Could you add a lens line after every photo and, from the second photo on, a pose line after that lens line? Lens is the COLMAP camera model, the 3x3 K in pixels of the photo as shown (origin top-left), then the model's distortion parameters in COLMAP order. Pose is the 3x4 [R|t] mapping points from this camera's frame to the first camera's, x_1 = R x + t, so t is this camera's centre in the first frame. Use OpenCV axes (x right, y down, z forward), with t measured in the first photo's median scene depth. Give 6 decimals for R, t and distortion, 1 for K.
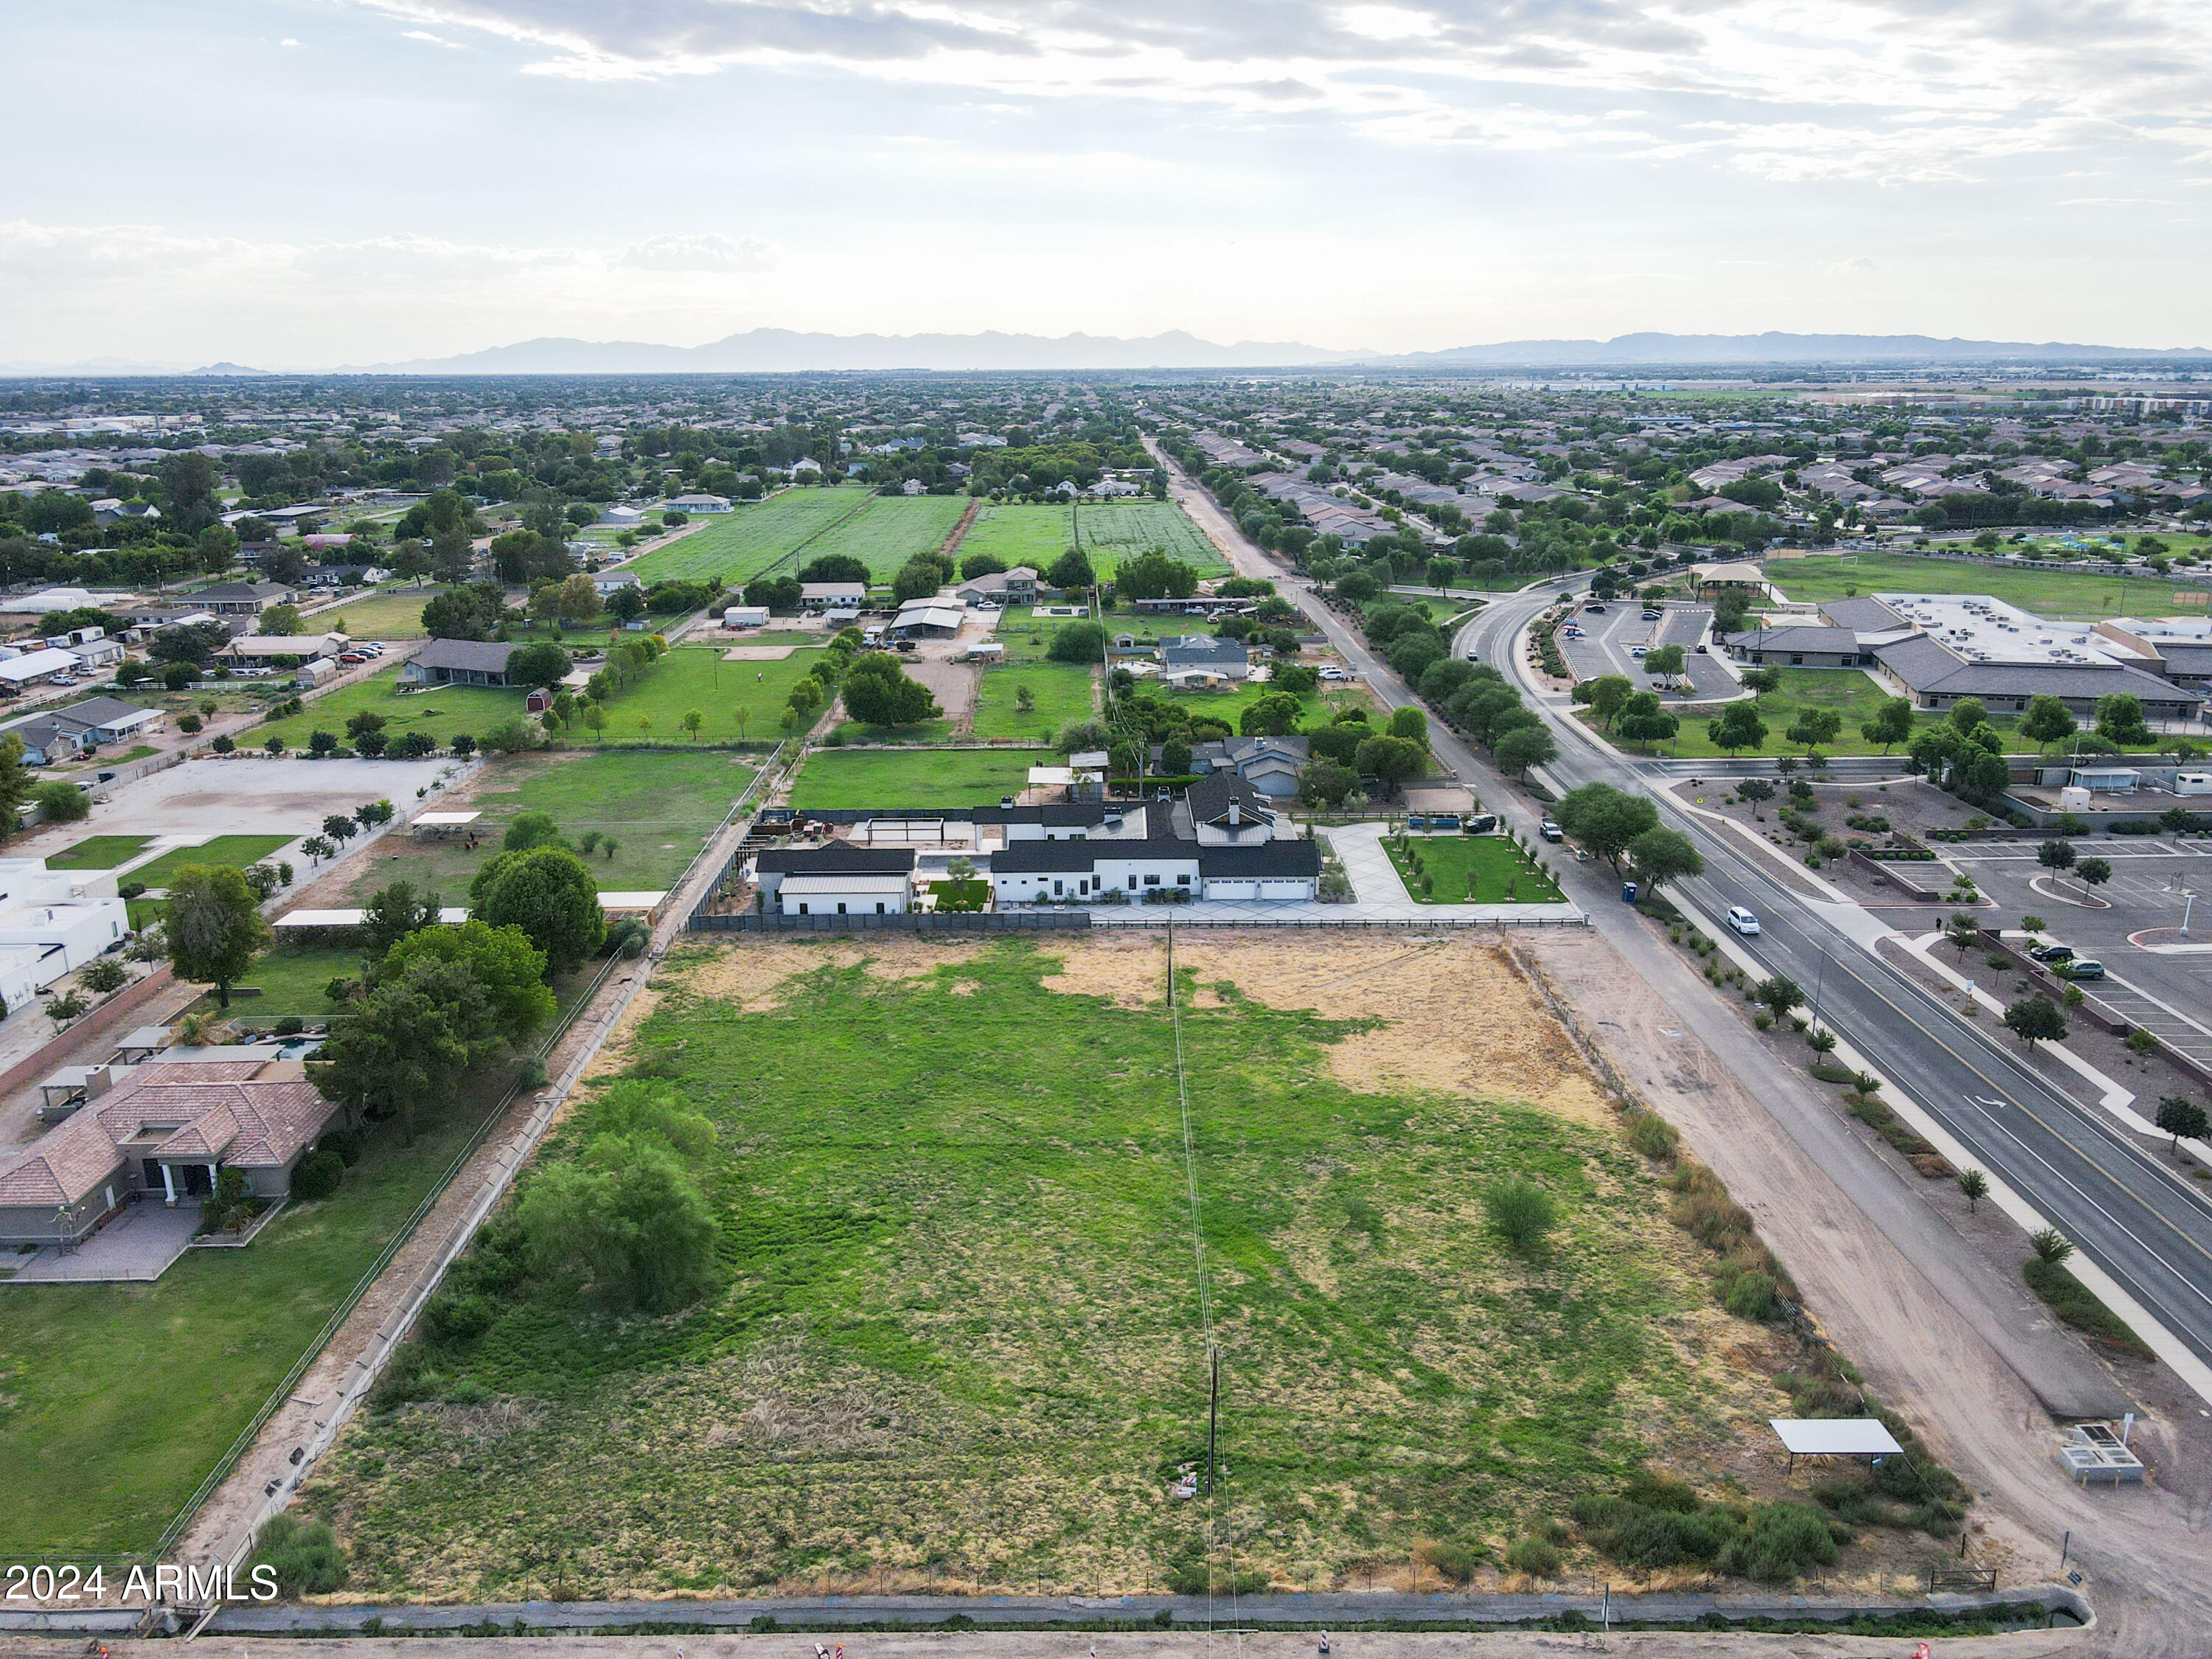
lens RADIAL K [[1627.6, 0, 1096.7], [0, 1627.6, 825.9], [0, 0, 1]] dist [-0.007618, 0.045179]
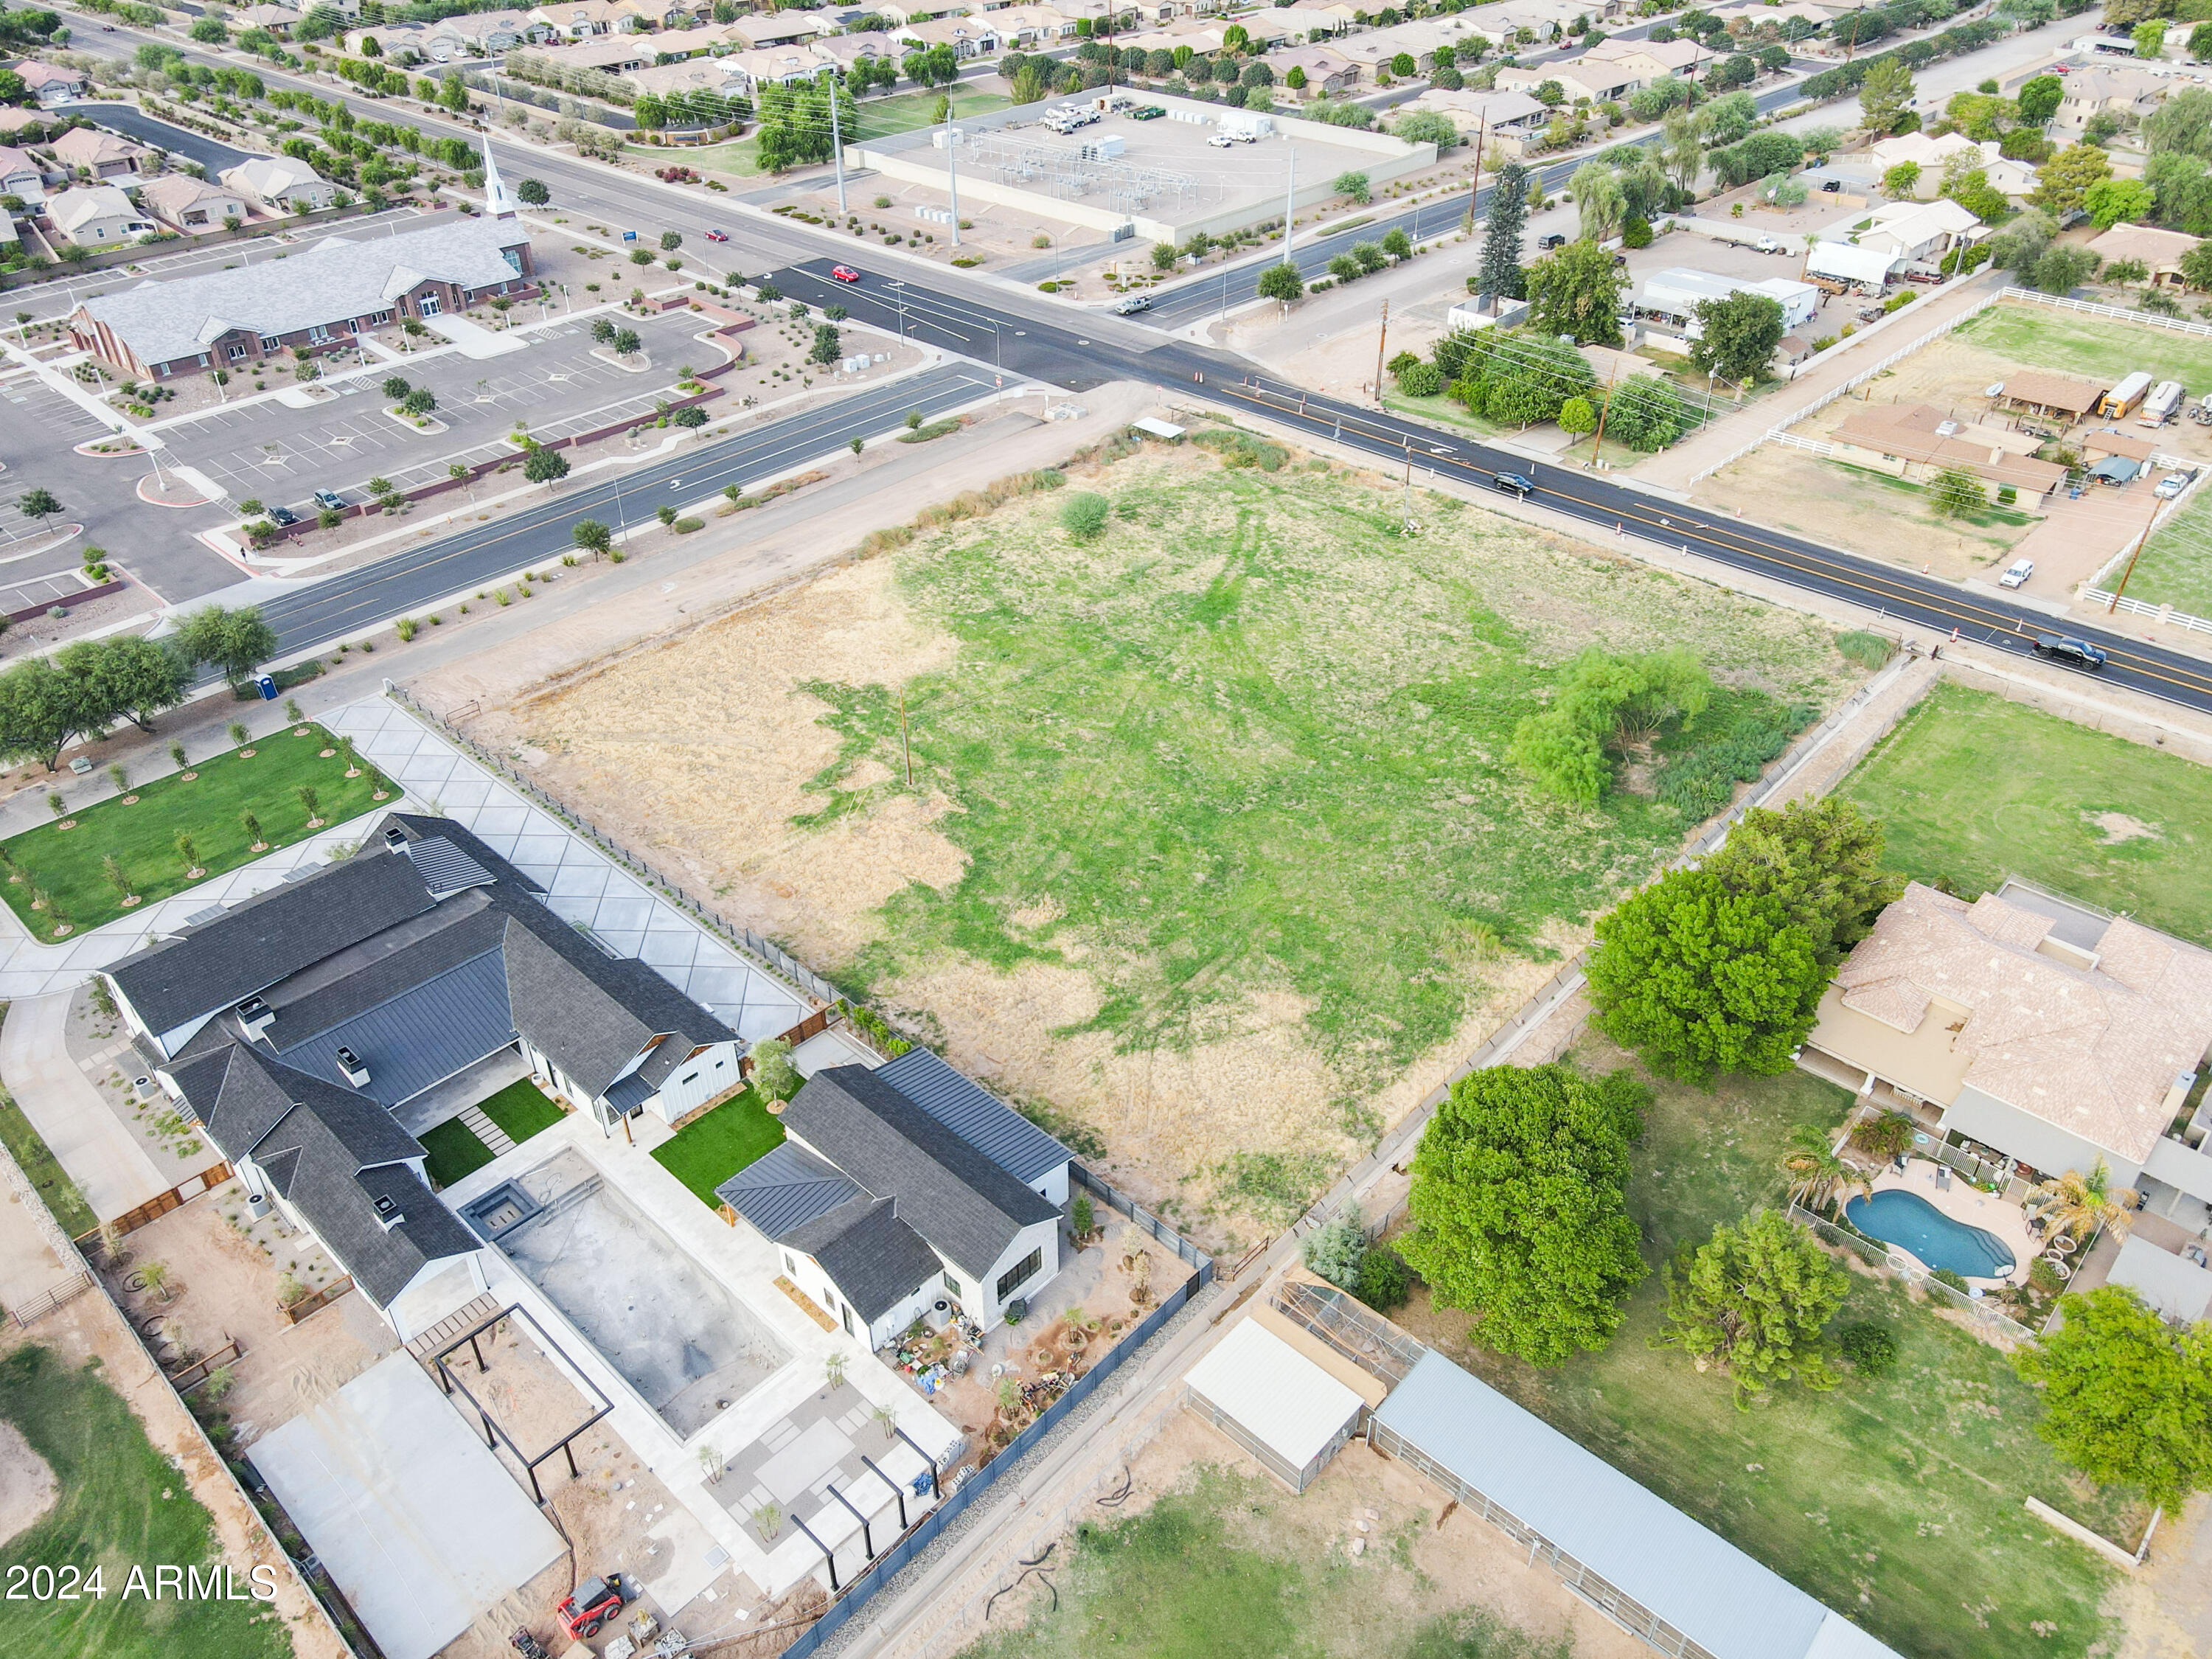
lens RADIAL K [[1627.6, 0, 1096.7], [0, 1627.6, 825.9], [0, 0, 1]] dist [-0.007618, 0.045179]
pose [[-0.723874, -0.385197, 0.572389, -0.485554], [0.202274, 0.674687, 0.709847, -0.428520], [-0.659615, 0.629619, -0.410473, 1.194847]]
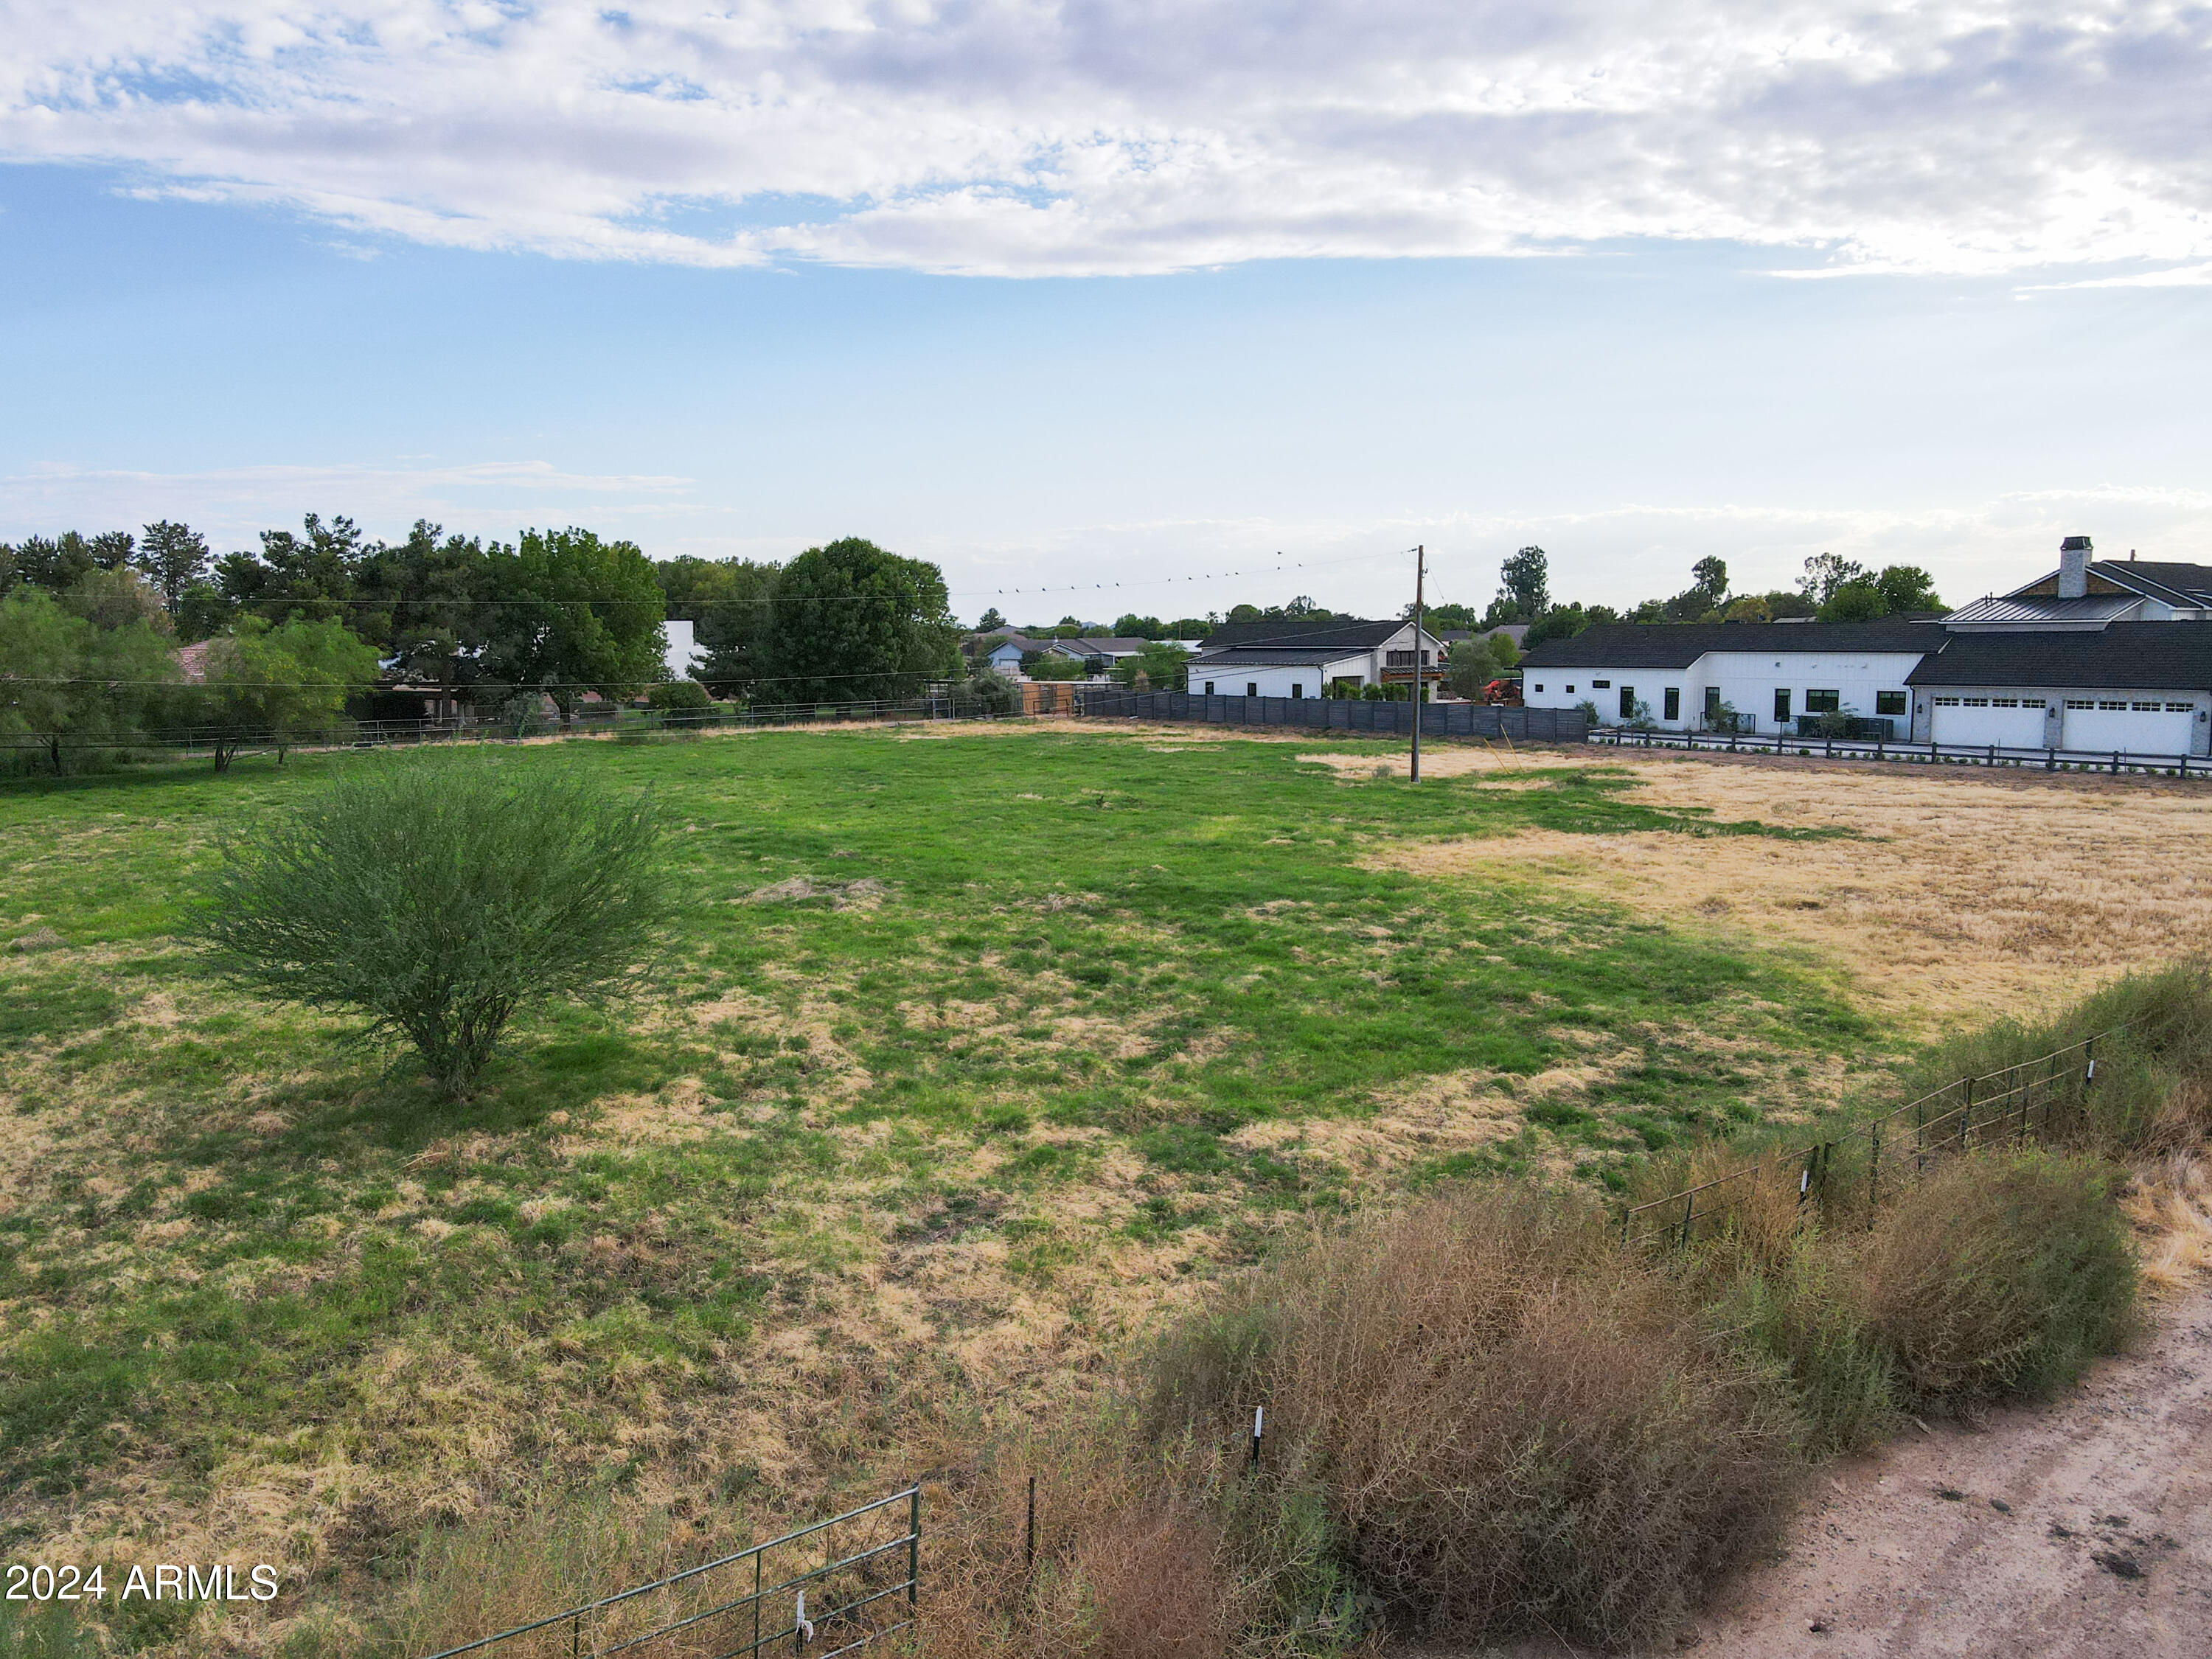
lens RADIAL K [[1609.3, 0, 1073.3], [0, 1609.3, 829.1], [0, 0, 1]] dist [-0.004934, 0.027804]
pose [[0.597479, 0.101501, -0.795435, 0.300937], [-0.218588, 0.975006, -0.039774, 0.146355], [0.771517, 0.197637, 0.604733, 0.622303]]
